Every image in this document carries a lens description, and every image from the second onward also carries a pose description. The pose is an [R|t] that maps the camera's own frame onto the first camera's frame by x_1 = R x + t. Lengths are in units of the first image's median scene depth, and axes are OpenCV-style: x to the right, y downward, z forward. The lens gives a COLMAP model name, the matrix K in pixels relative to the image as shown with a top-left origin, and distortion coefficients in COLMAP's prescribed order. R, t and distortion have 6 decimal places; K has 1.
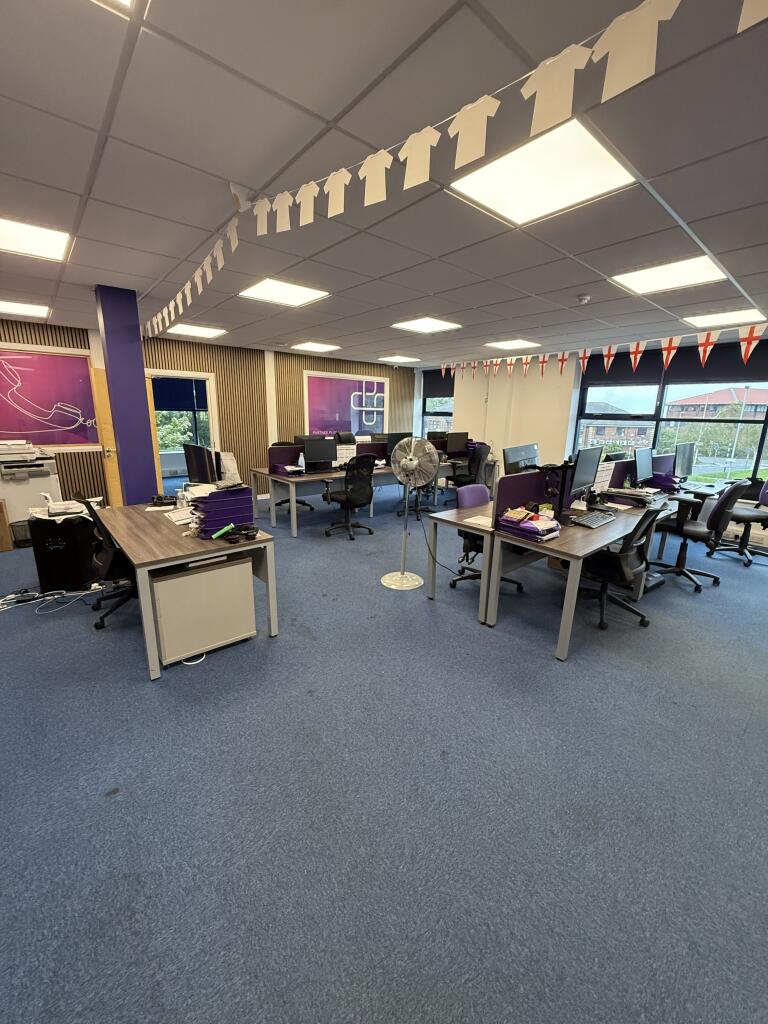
lens RADIAL K [[407.0, 0, 386.3], [0, 407.0, 513.7], [0, 0, 1]] dist [0.000541, -0.000168]
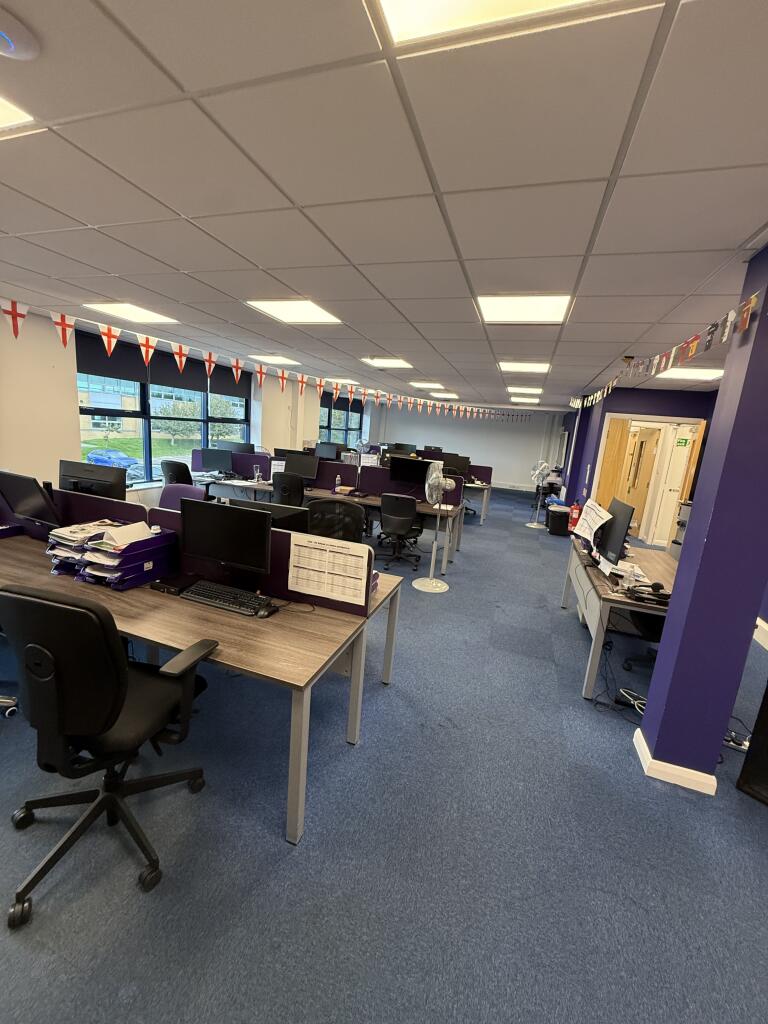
lens RADIAL K [[407.0, 0, 385.1], [0, 407.0, 511.3], [0, 0, 1]] dist [0.000541, -0.000168]
pose [[-0.502253, -0.231097, 0.833268, -0.546520], [0.105815, 0.939960, 0.324467, -0.291573], [-0.858222, 0.251137, -0.447644, 1.065854]]
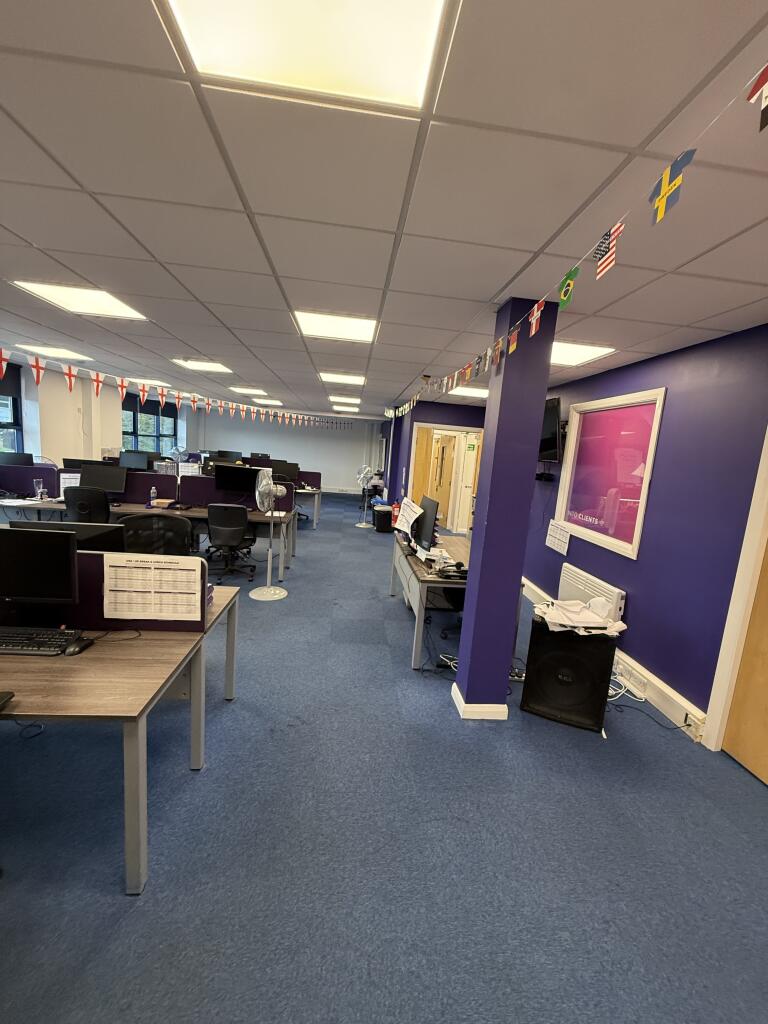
lens RADIAL K [[407.0, 0, 382.2], [0, 407.0, 511.7], [0, 0, 1]] dist [0.000541, -0.000168]
pose [[-0.801965, -0.171675, 0.572171, -0.565795], [0.041988, 0.939247, 0.340664, -0.297197], [-0.595893, 0.297225, -0.746035, 1.083551]]
